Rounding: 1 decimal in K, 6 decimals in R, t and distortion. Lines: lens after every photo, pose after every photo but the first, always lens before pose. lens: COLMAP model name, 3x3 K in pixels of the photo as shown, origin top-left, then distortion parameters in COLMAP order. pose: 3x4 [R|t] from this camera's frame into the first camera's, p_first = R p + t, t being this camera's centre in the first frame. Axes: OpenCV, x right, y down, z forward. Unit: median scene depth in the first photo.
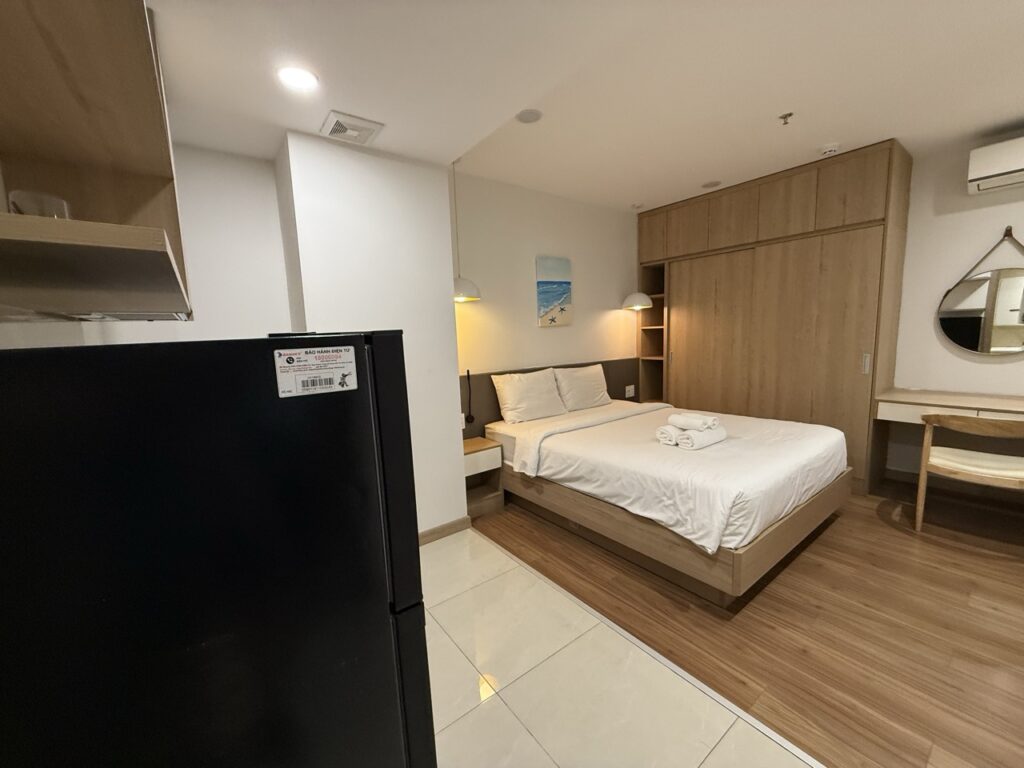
lens RADIAL K [[408.0, 0, 508.8], [0, 408.0, 384.3], [0, 0, 1]] dist [-0.001260, 0.000592]
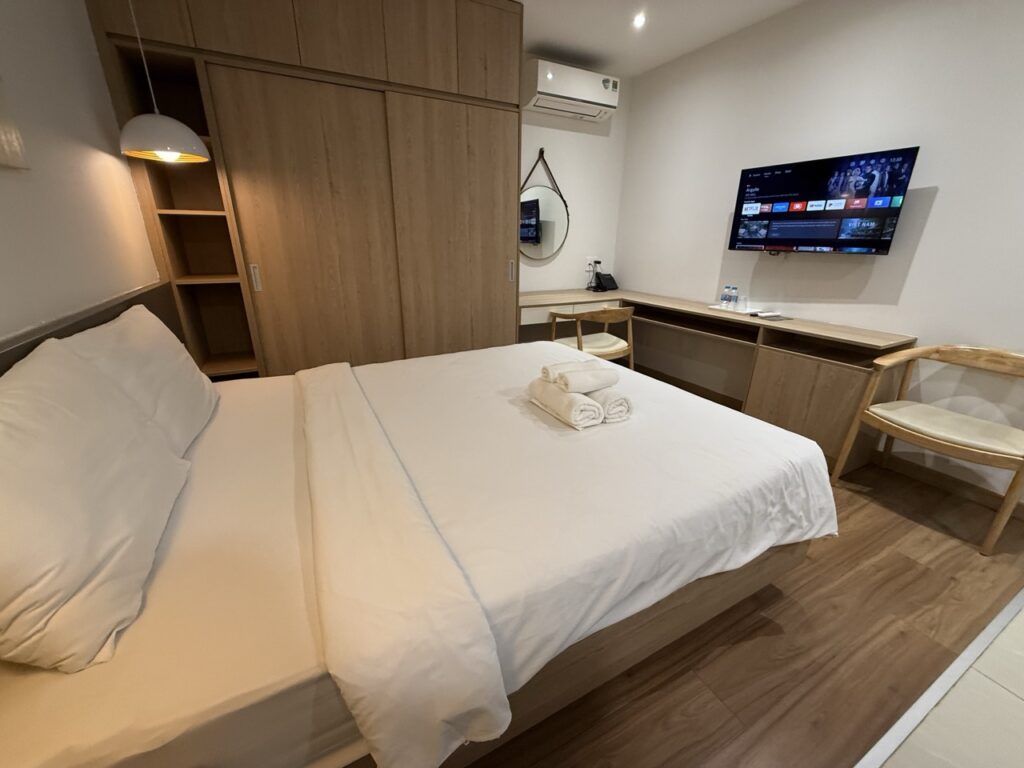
lens RADIAL K [[408.0, 0, 510.0], [0, 408.0, 384.5], [0, 0, 1]] dist [-0.001260, 0.000592]
pose [[0.161185, -0.297756, 0.940936, -0.115314], [0.105894, 0.953117, 0.283470, -0.063488], [-0.981227, 0.053948, 0.185158, 0.787833]]
